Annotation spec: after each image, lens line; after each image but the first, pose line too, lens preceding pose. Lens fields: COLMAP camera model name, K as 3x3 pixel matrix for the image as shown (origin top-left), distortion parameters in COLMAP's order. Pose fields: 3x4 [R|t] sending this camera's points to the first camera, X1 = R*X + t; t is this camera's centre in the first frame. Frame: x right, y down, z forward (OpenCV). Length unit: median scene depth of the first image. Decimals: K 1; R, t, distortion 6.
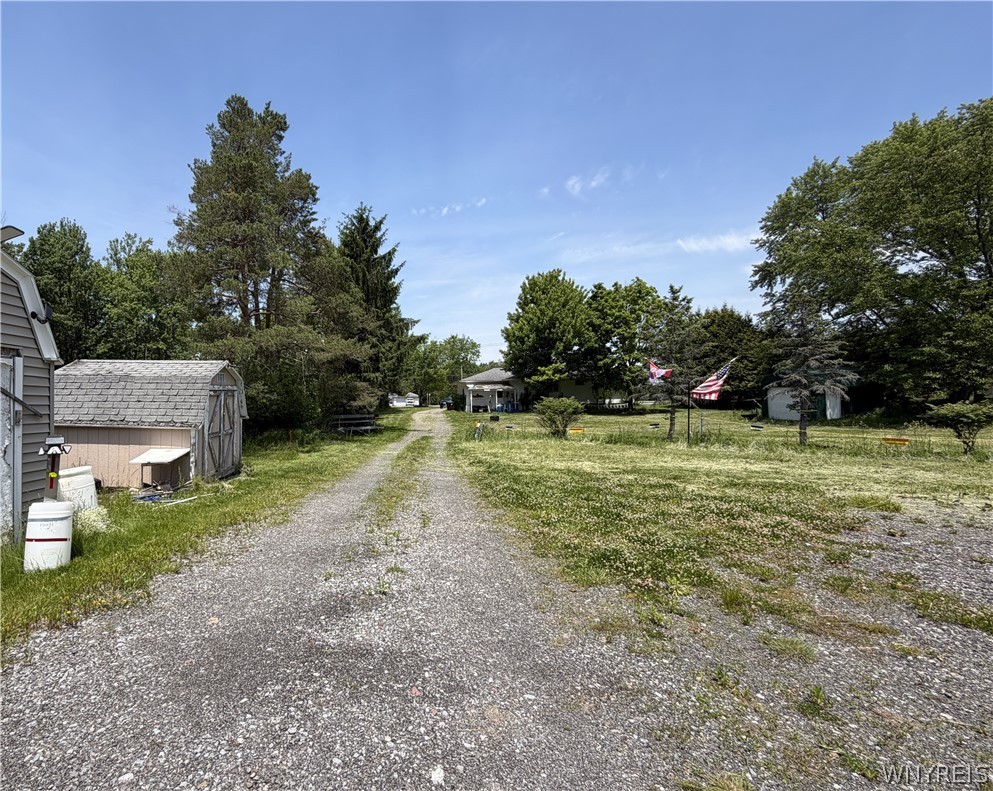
lens RADIAL K [[449.7, 0, 496.5], [0, 449.7, 395.5], [0, 0, 1]] dist [-0.000439, -0.000026]
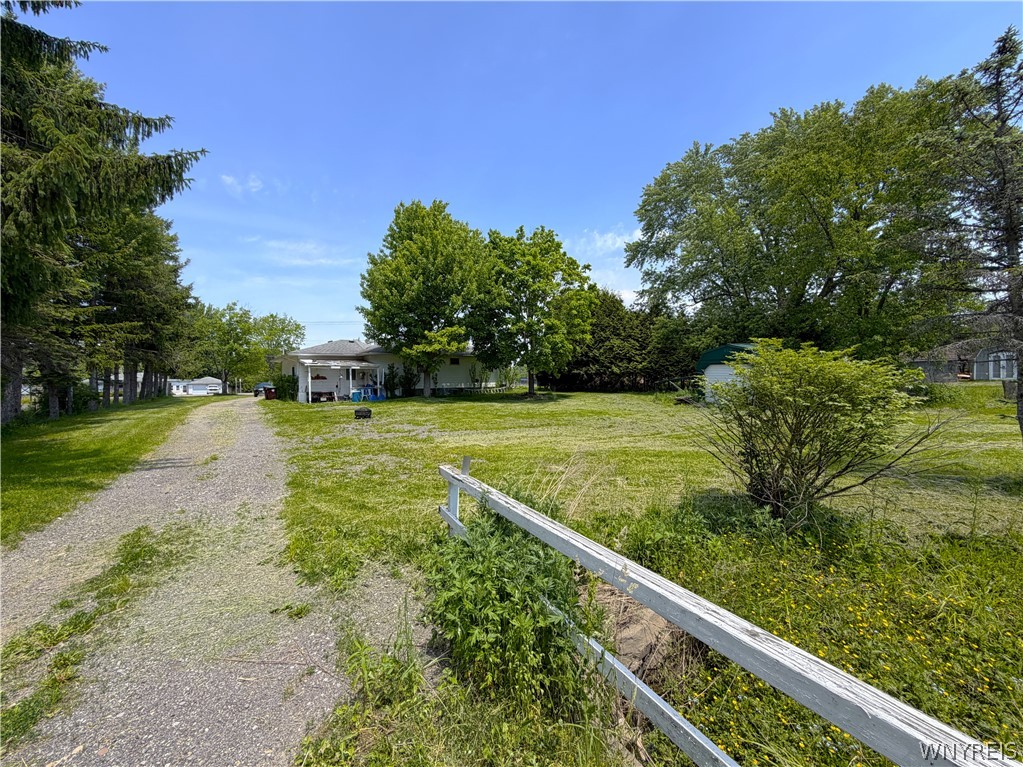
lens RADIAL K [[431.1, 0, 506.4], [0, 431.1, 377.0], [0, 0, 1]] dist [-0.002198, -0.000592]
pose [[0.920001, 0.000838, 0.391915, -0.035453], [0.003509, 0.999940, -0.010375, 0.008083], [-0.391900, 0.010920, 0.919943, 0.308619]]
